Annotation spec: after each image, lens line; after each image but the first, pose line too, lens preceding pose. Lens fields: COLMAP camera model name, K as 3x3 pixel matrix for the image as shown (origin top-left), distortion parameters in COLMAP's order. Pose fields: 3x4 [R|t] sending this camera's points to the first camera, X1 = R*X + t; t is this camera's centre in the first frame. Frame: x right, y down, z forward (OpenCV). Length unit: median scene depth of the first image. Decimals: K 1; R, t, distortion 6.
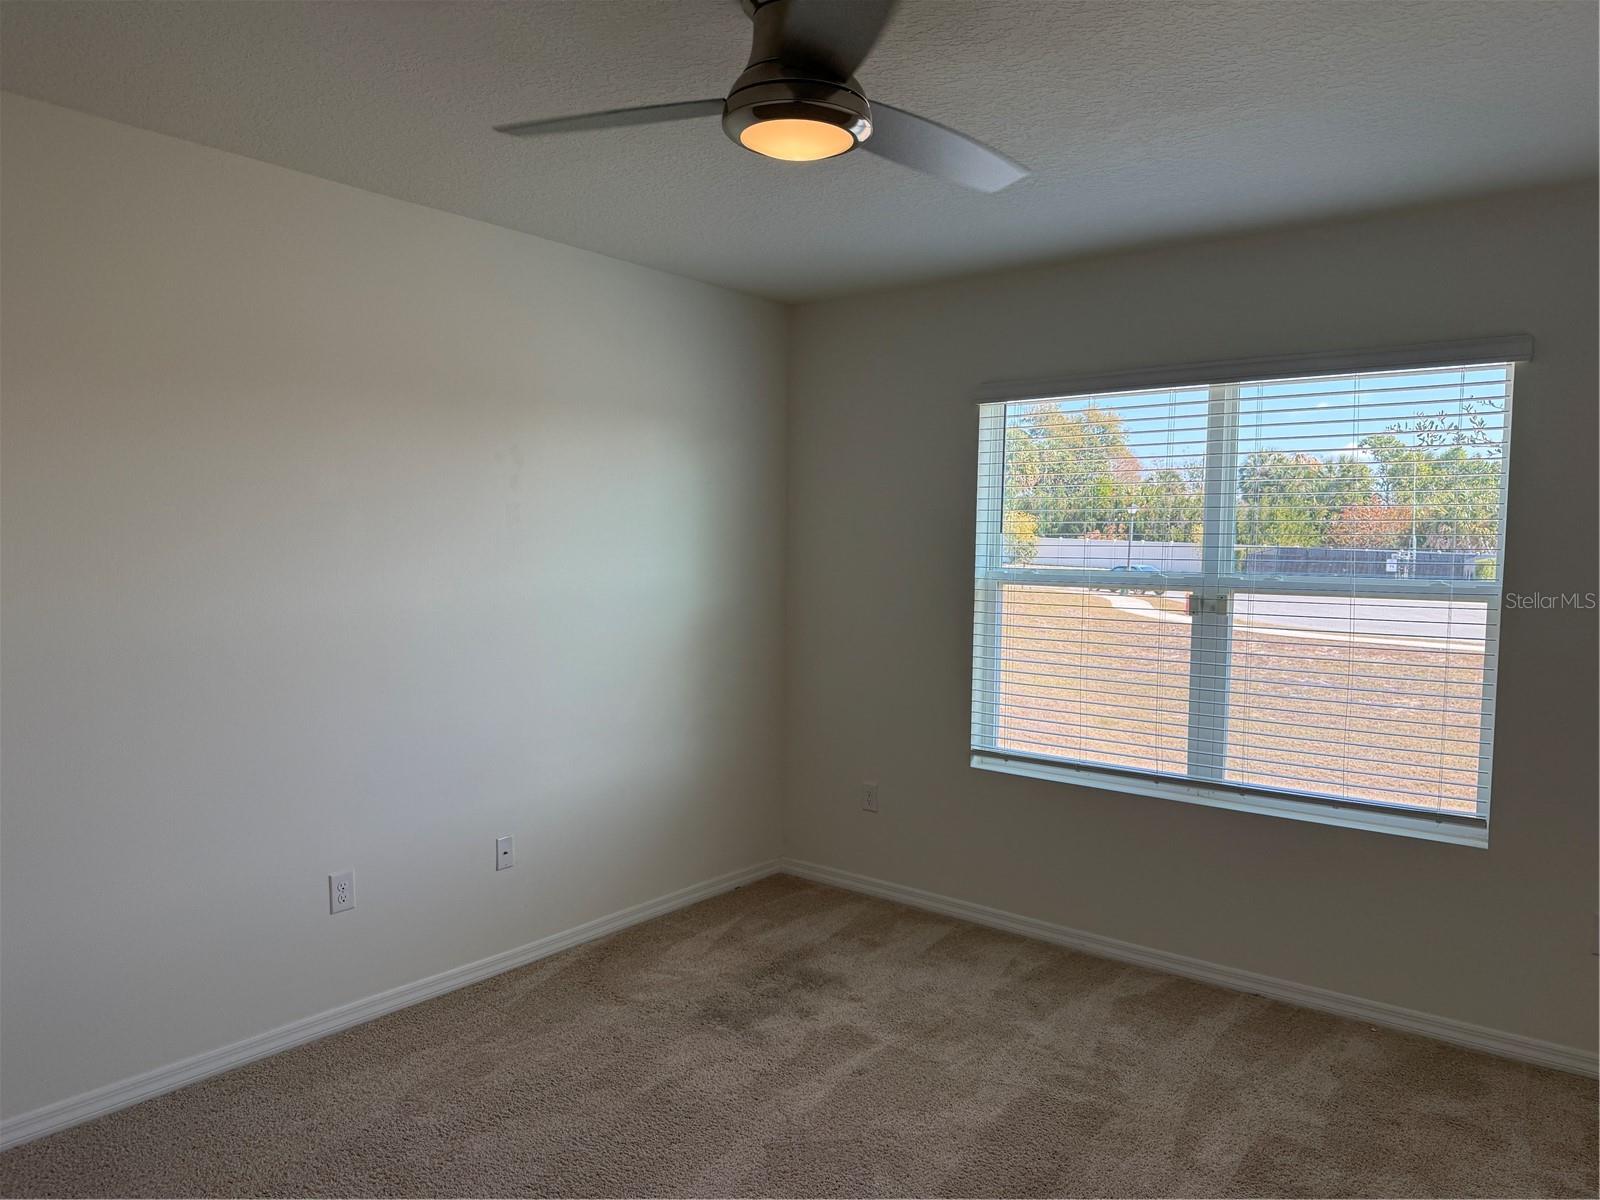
lens RADIAL K [[1133.3, 0, 796.4], [0, 1133.3, 602.6], [0, 0, 1]] dist [0.003521, -0.026642]
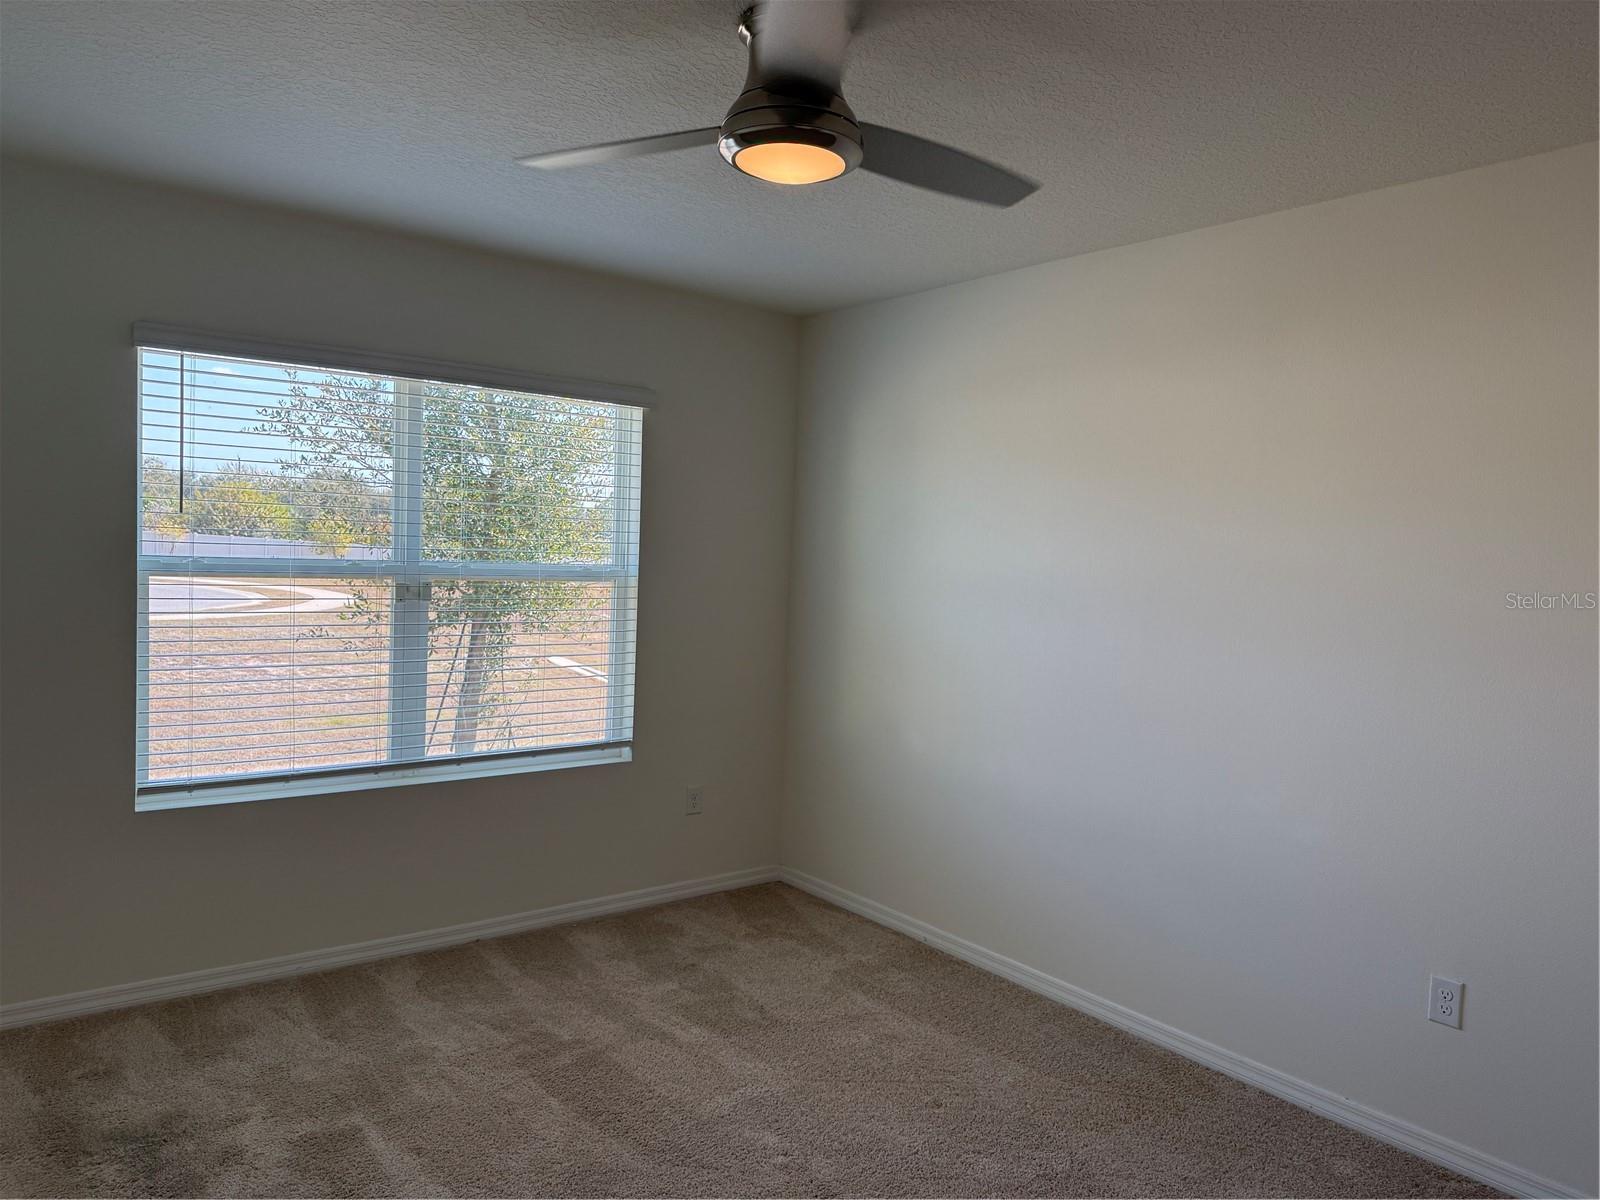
lens RADIAL K [[1133.3, 0, 794.9], [0, 1133.3, 600.4], [0, 0, 1]] dist [0.003521, -0.026642]
pose [[0.210810, -0.047783, 0.976358, -0.570977], [0.016736, 0.998835, 0.045269, -0.031099], [-0.977384, 0.006797, 0.211364, 0.436477]]
